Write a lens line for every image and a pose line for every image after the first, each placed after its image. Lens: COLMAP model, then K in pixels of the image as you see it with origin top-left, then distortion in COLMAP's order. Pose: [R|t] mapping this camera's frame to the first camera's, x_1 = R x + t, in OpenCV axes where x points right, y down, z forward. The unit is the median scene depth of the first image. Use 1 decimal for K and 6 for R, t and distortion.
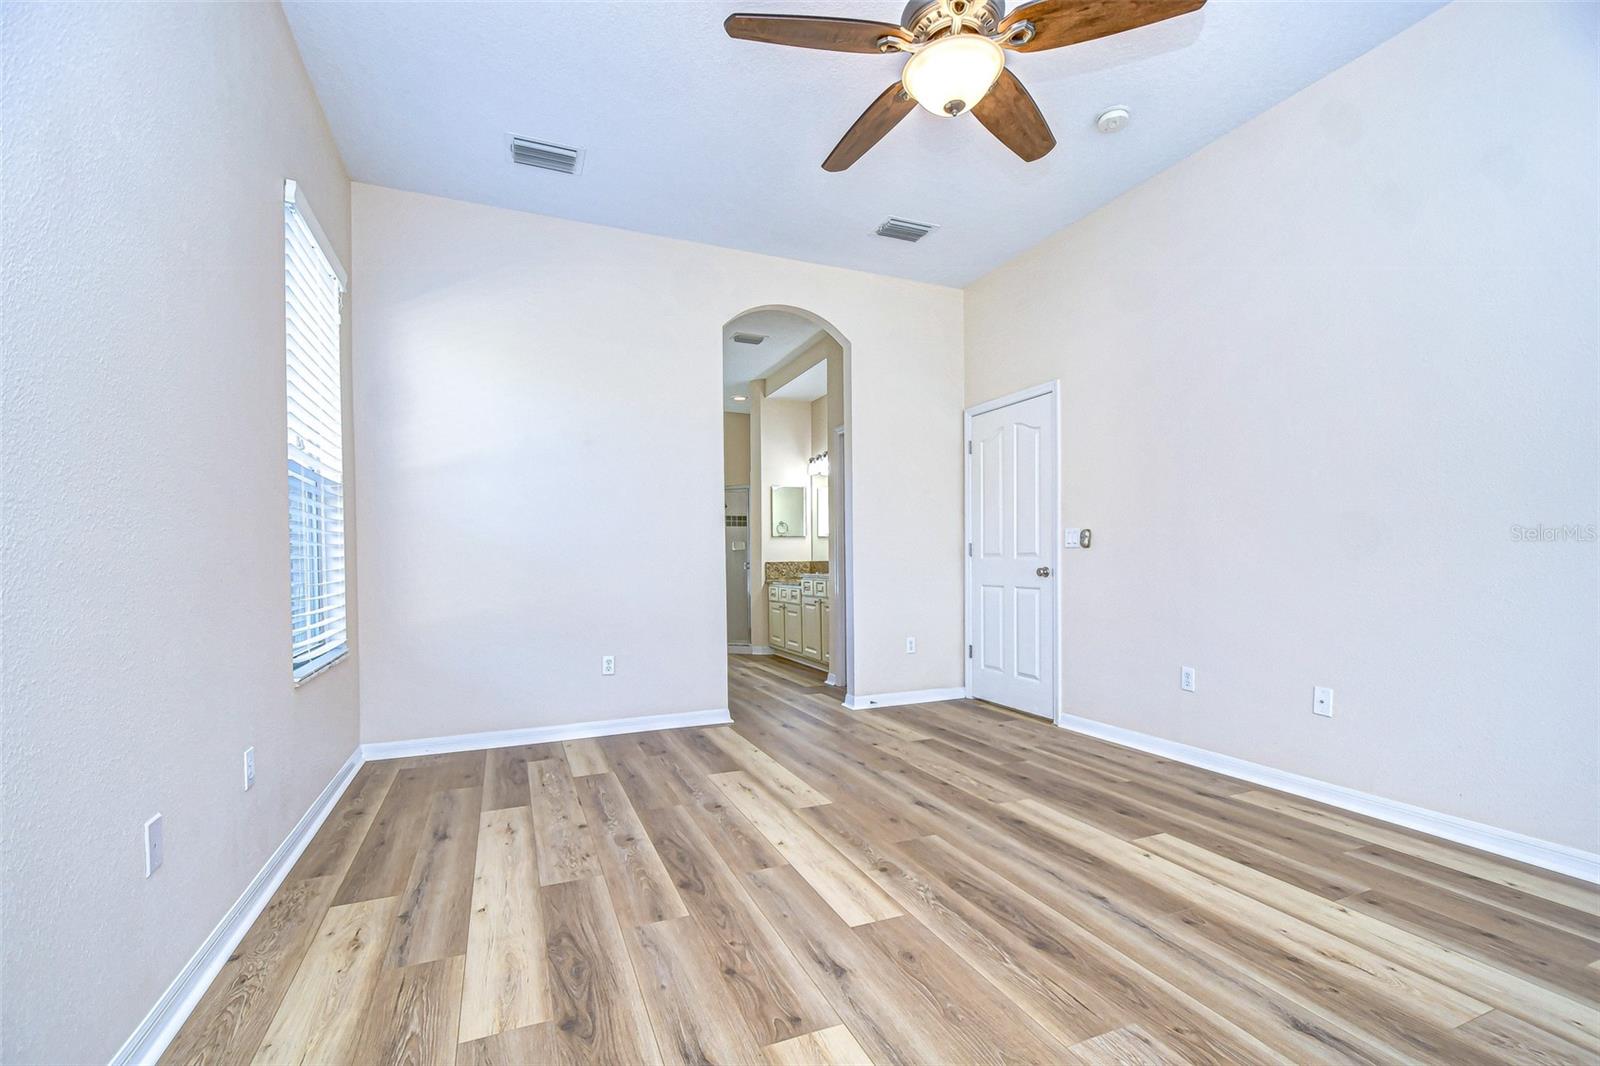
lens RADIAL K [[711.2, 0, 795.1], [0, 711.2, 560.9], [0, 0, 1]] dist [-0.002117, -0.000779]
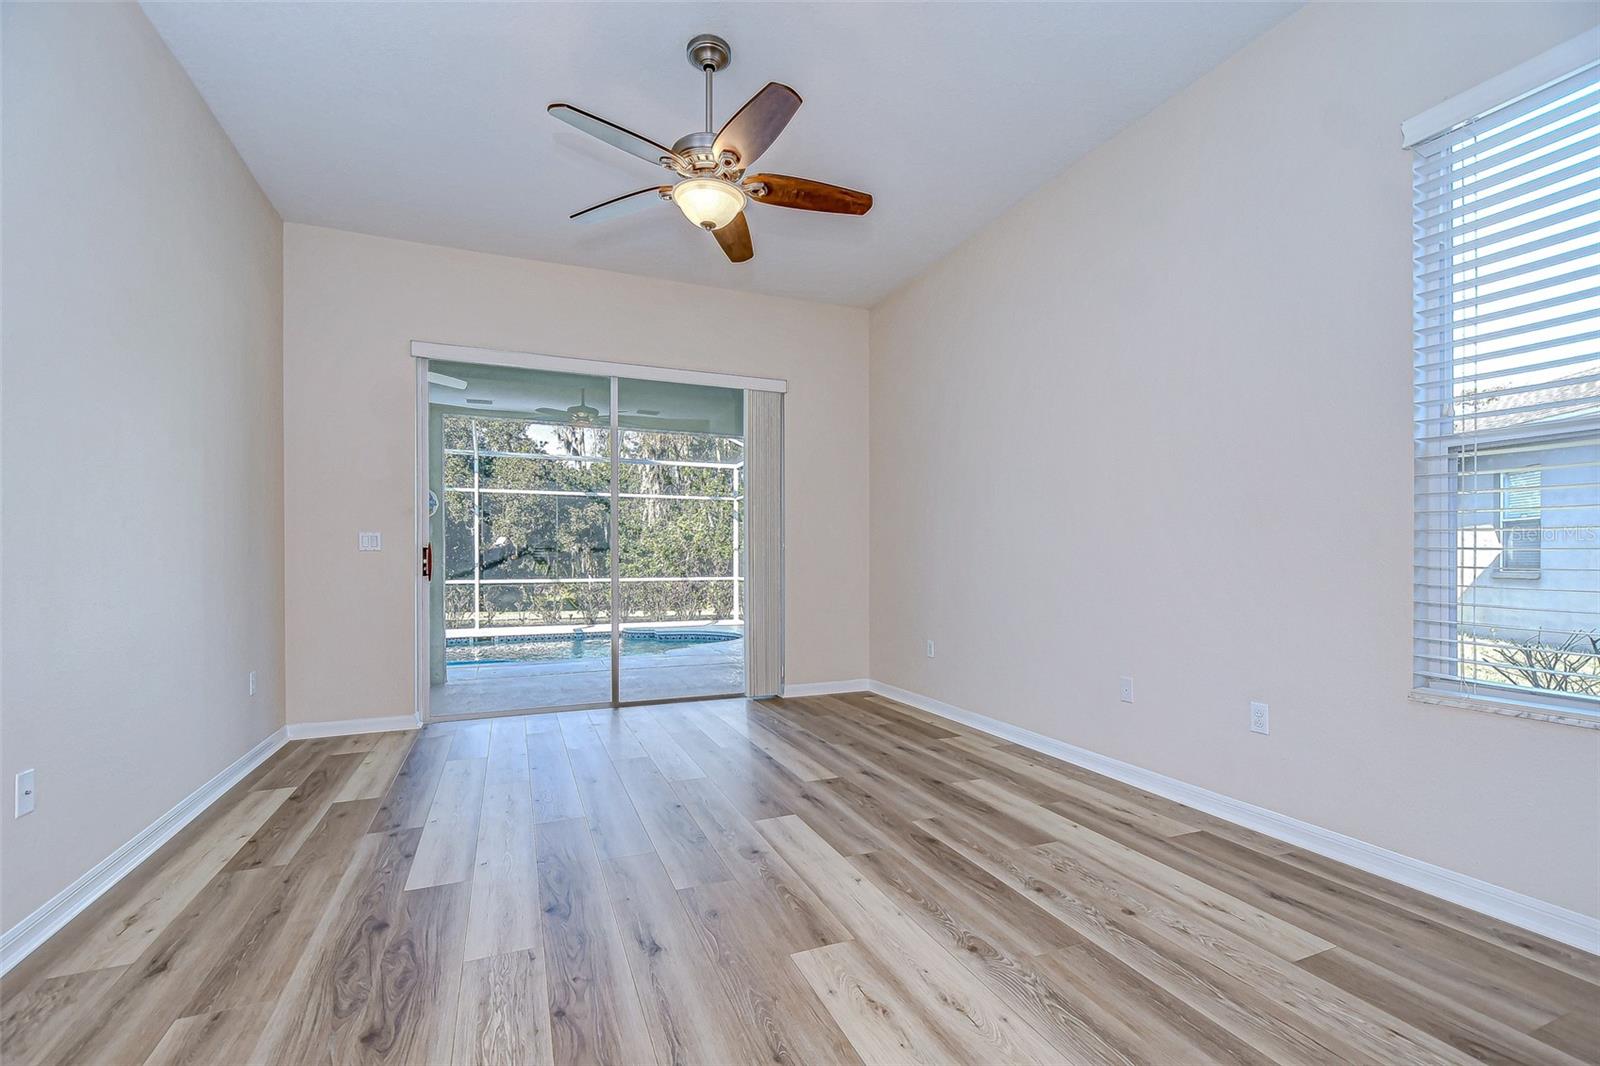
lens RADIAL K [[679.4, 0, 793.1], [0, 679.4, 561.2], [0, 0, 1]] dist [-0.000768, -0.000114]
pose [[-0.999866, 0.012580, 0.010433, 0.048125], [0.012610, 0.999916, 0.002899, -0.004570], [-0.010395, 0.003030, -0.999941, 1.884082]]
